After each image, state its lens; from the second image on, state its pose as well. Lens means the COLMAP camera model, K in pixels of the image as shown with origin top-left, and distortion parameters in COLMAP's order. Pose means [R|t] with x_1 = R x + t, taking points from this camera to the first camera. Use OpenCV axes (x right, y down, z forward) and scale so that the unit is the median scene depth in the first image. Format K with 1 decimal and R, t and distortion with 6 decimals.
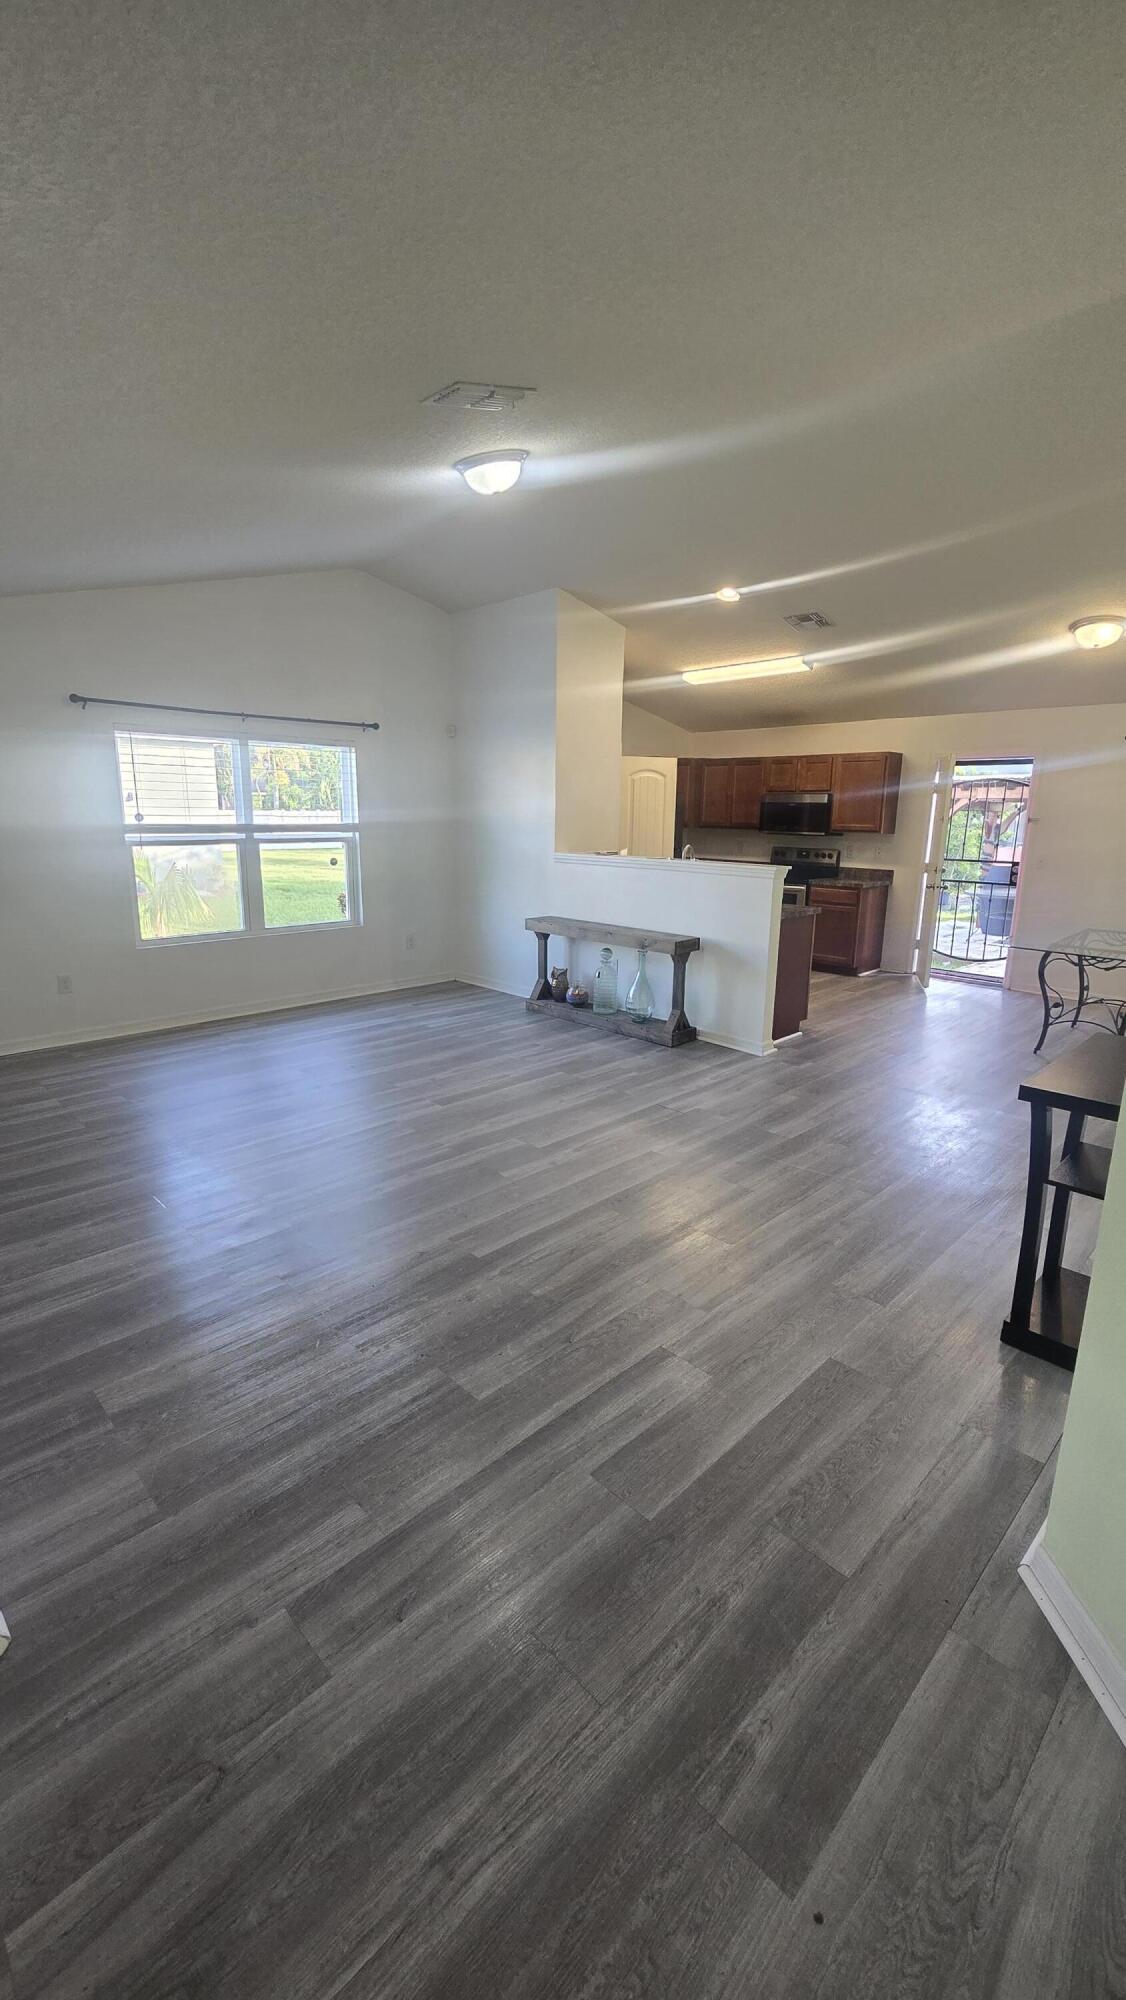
lens RADIAL K [[823.3, 0, 552.4], [0, 823.3, 998.2], [0, 0, 1]] dist [-0.001728, -0.000028]
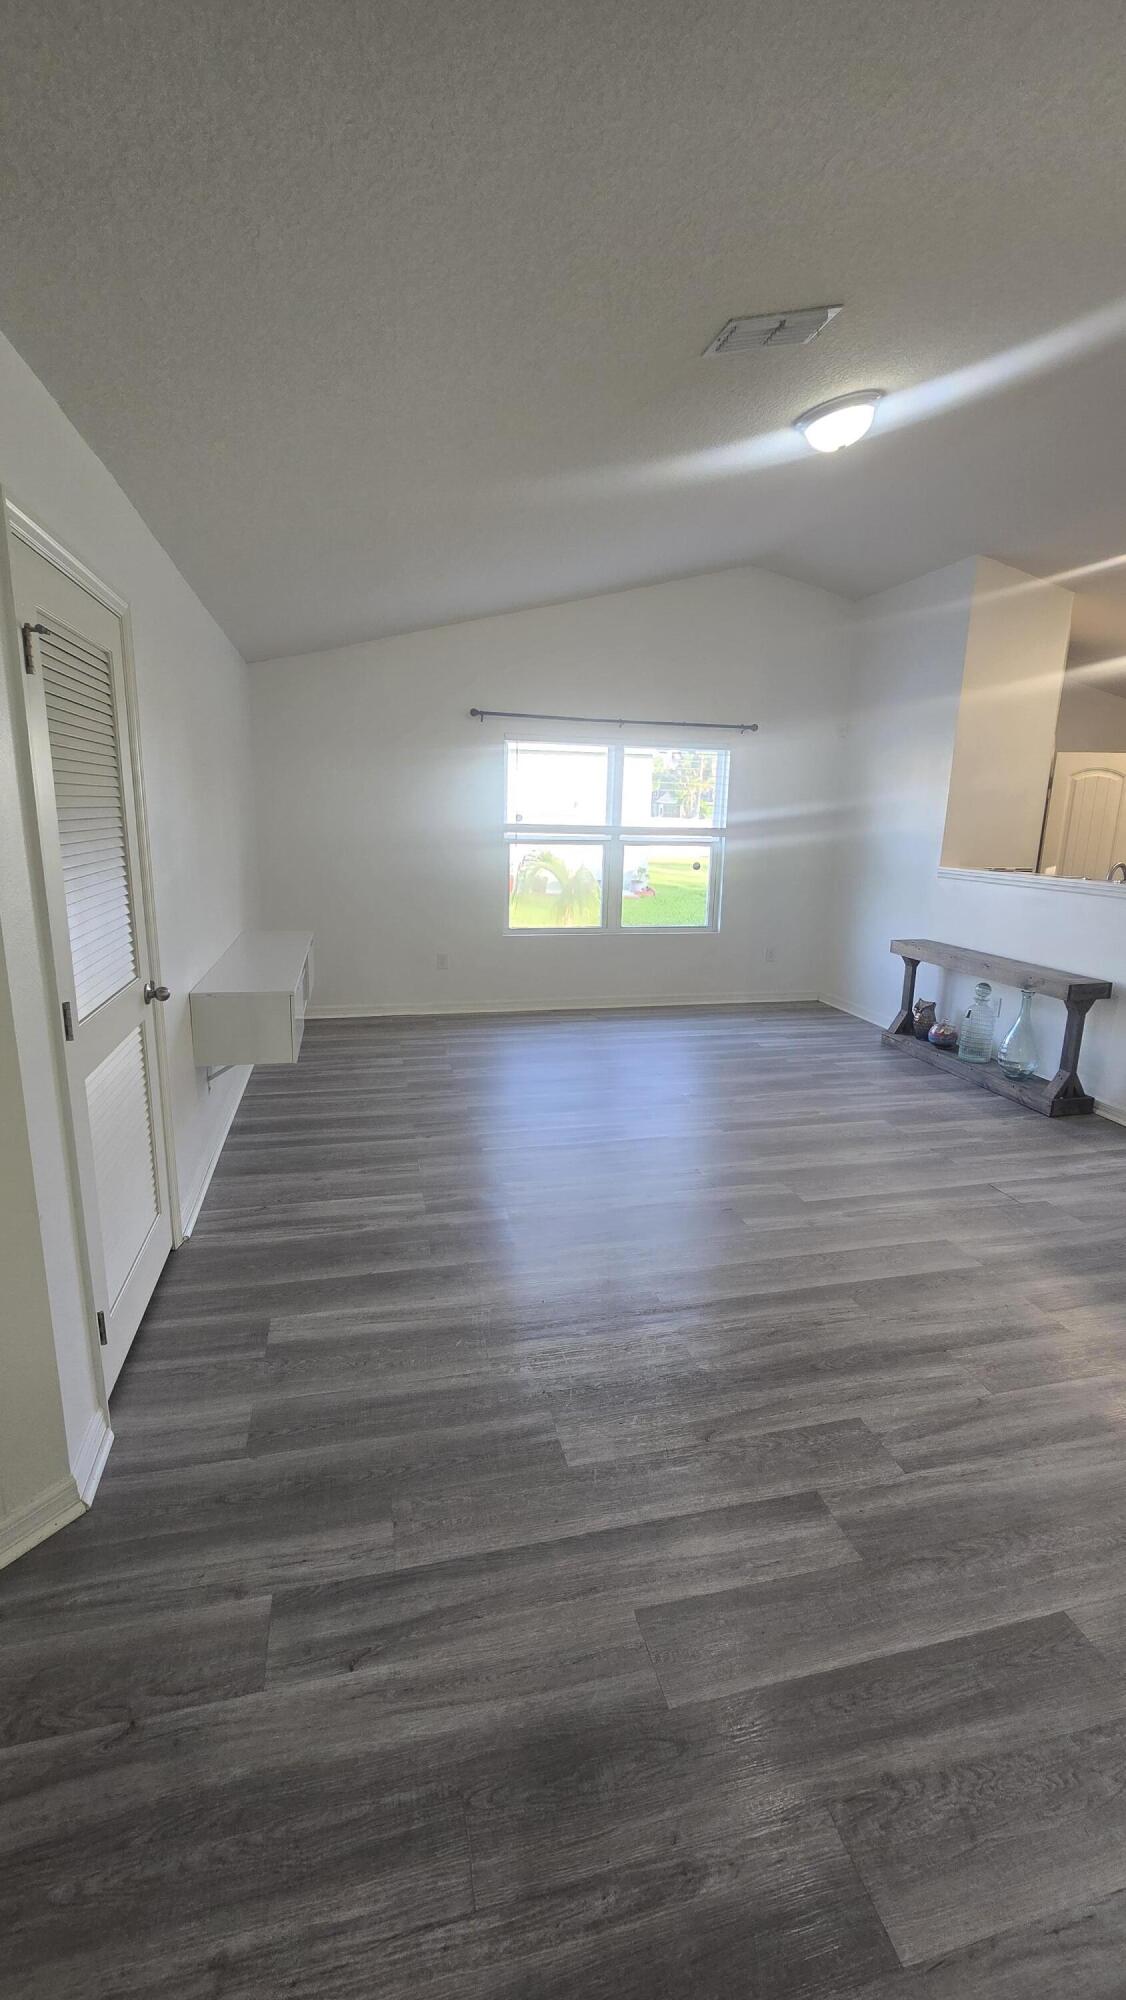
lens RADIAL K [[817.5, 0, 550.4], [0, 817.5, 995.2], [0, 0, 1]] dist [-0.007525, 0.003613]
pose [[0.861019, 0.119255, -0.494393, 0.102107], [-0.125977, 0.991835, 0.019847, -0.010736], [0.492722, 0.045193, 0.869012, 0.078293]]
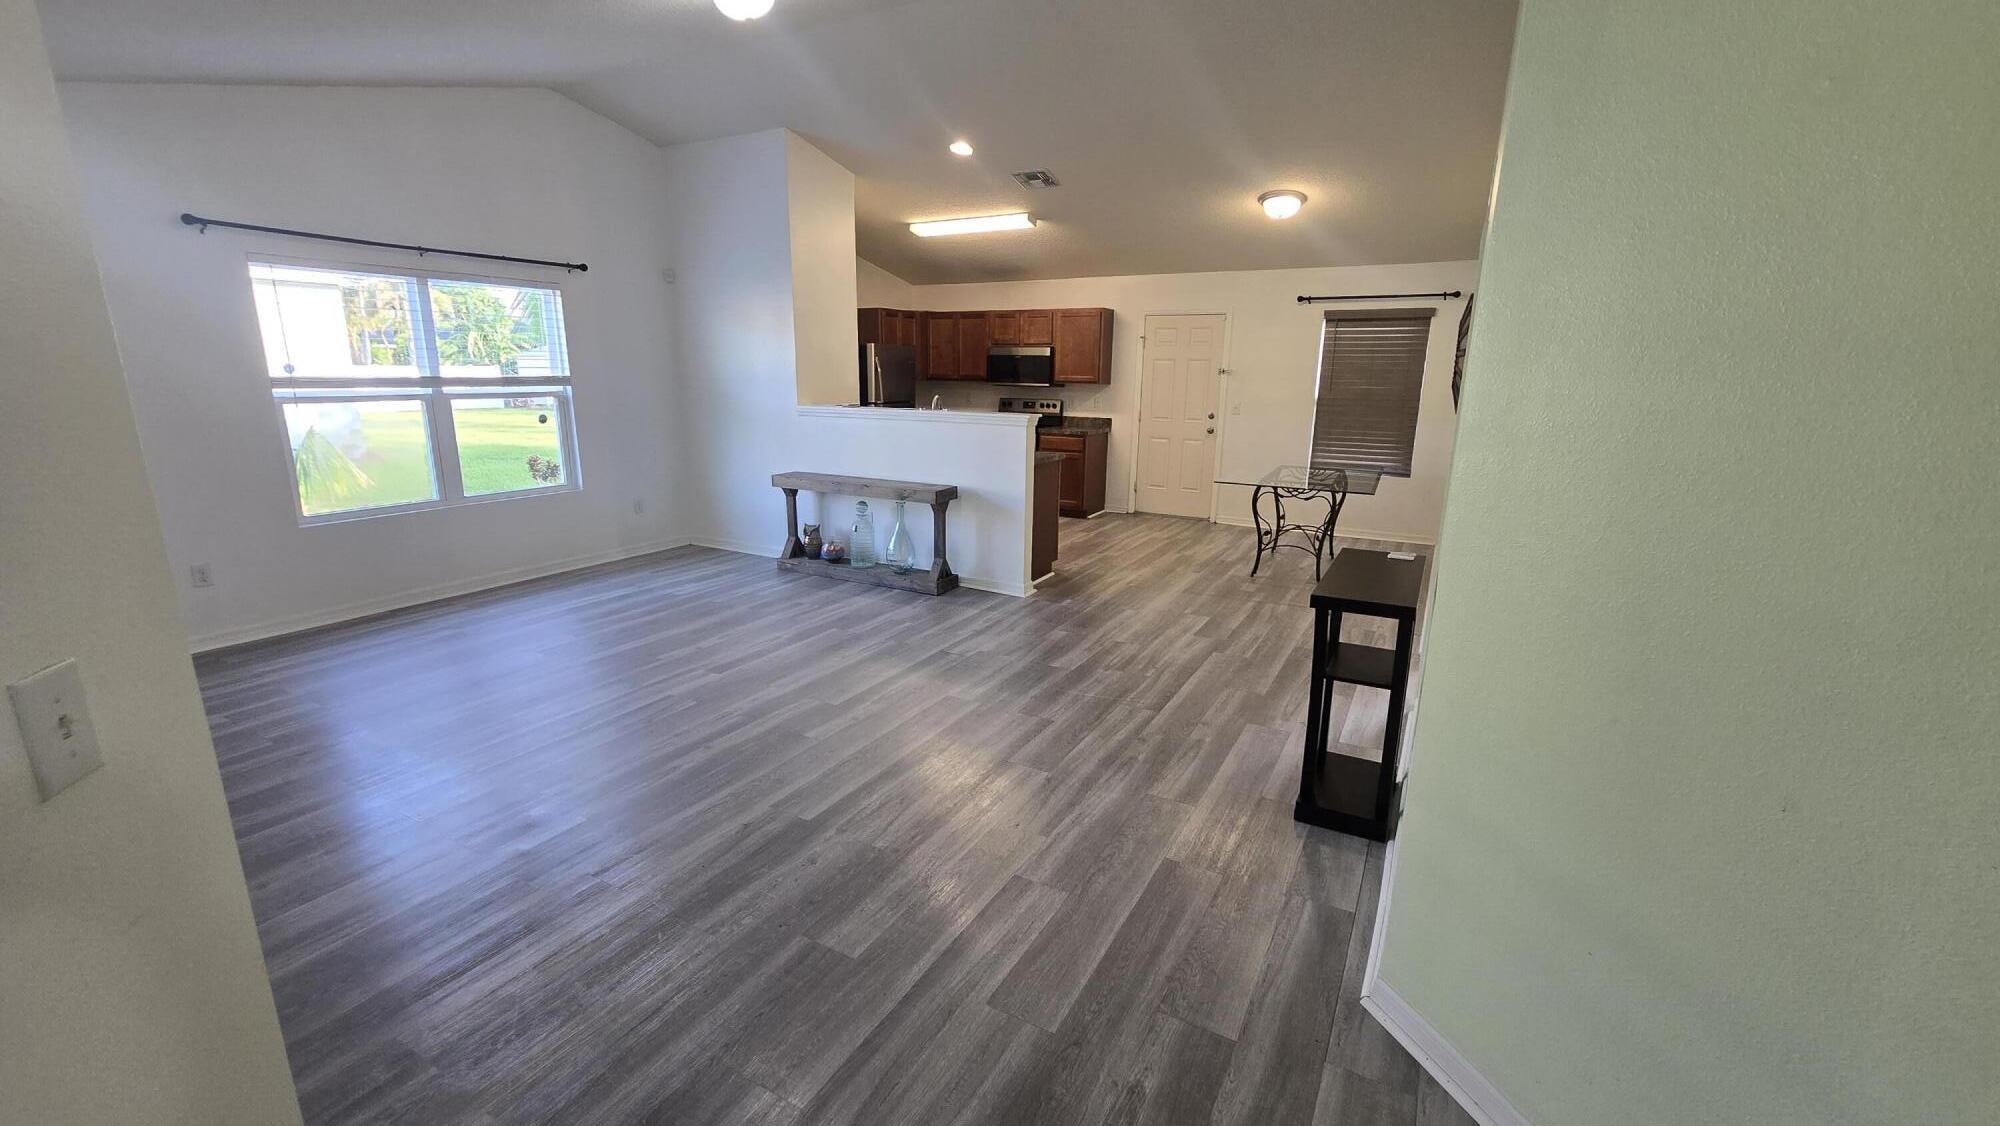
lens RADIAL K [[823.3, 0, 993.2], [0, 823.3, 569.6], [0, 0, 1]] dist [-0.001728, -0.000028]
pose [[0.958514, -0.068227, 0.276760, -0.065299], [0.063163, 0.997633, 0.027181, 0.004366], [-0.277960, -0.008573, 0.960554, 0.006837]]
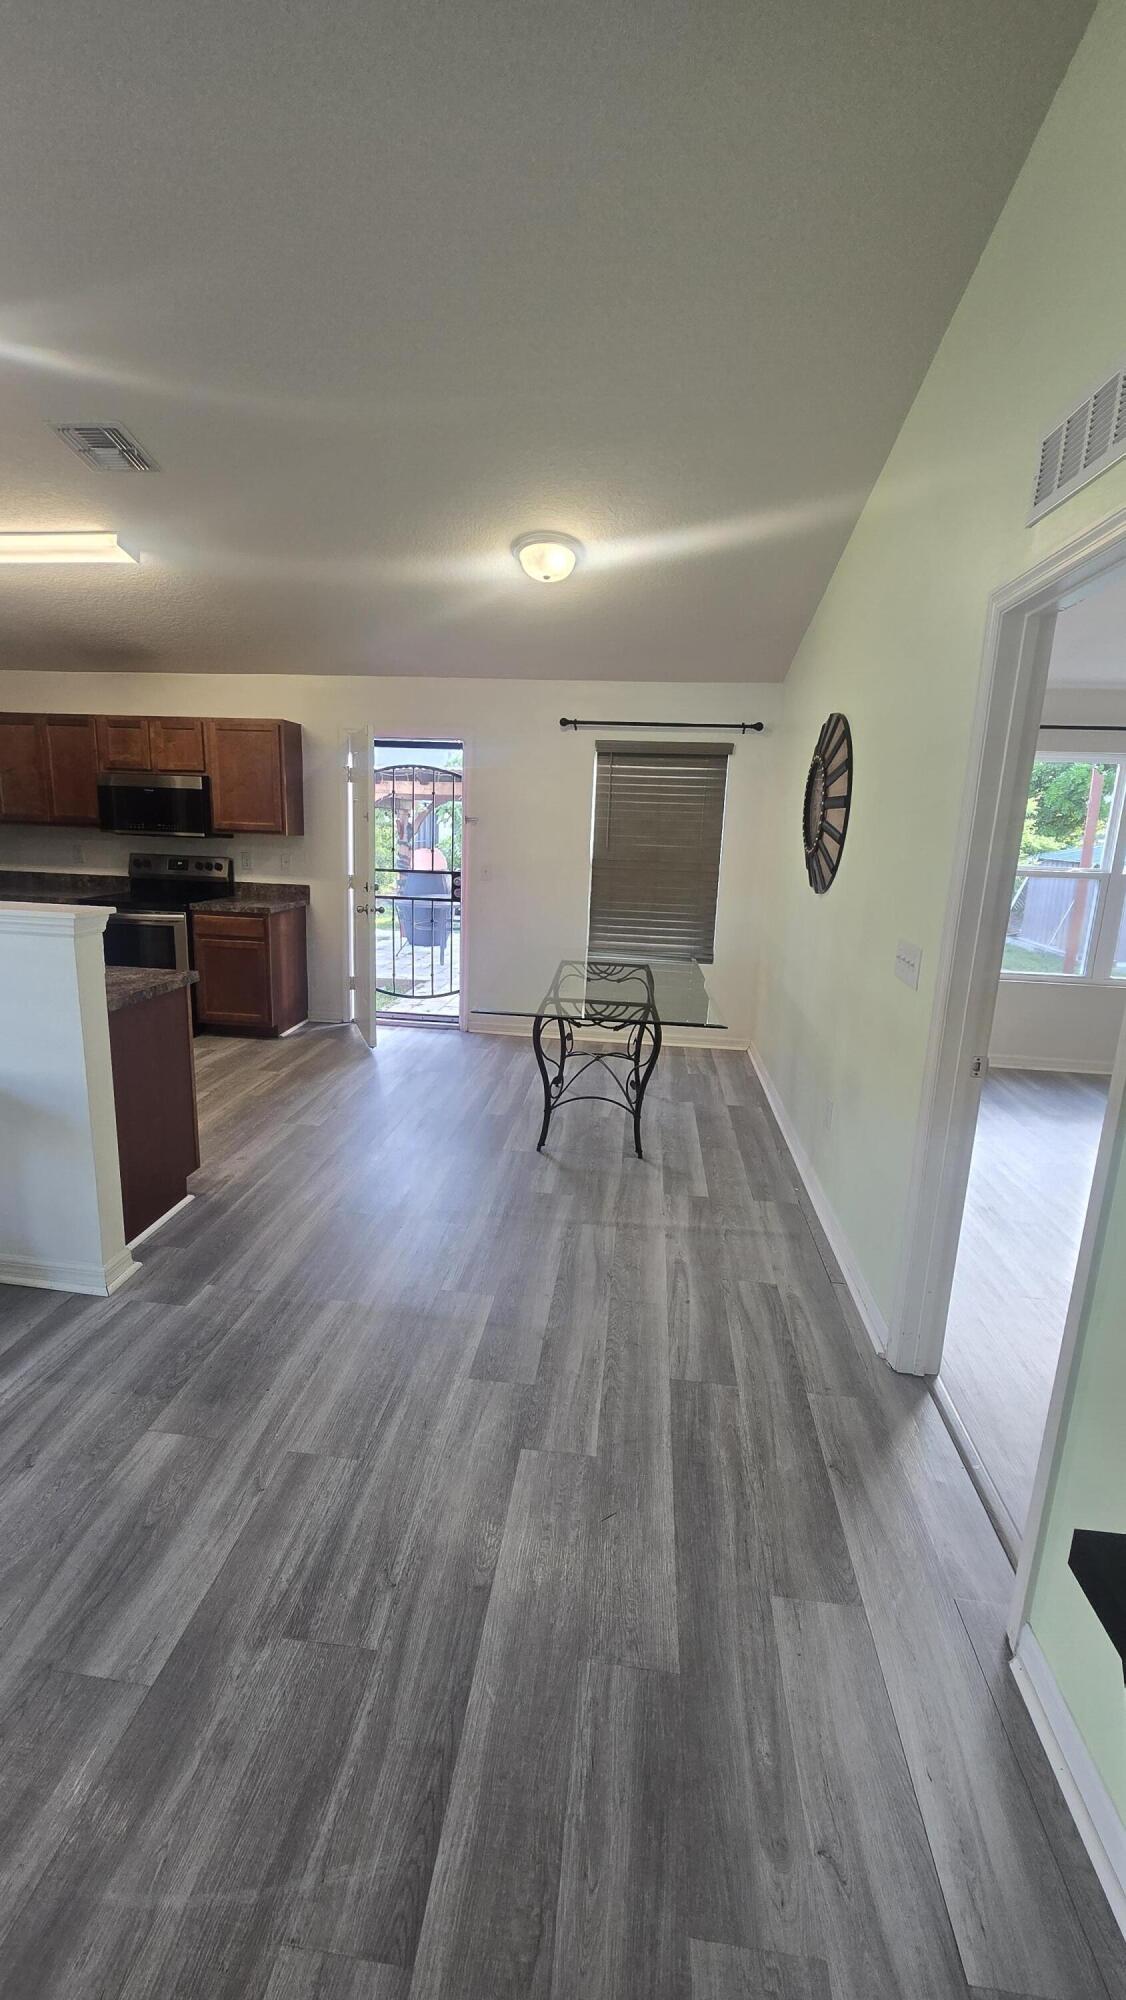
lens RADIAL K [[823.3, 0, 552.4], [0, 823.3, 998.2], [0, 0, 1]] dist [-0.001728, -0.000028]
pose [[0.777347, -0.117299, 0.618039, 0.166012], [0.114743, 0.992419, 0.044033, -0.088641], [-0.618519, 0.036687, 0.784913, 0.413498]]
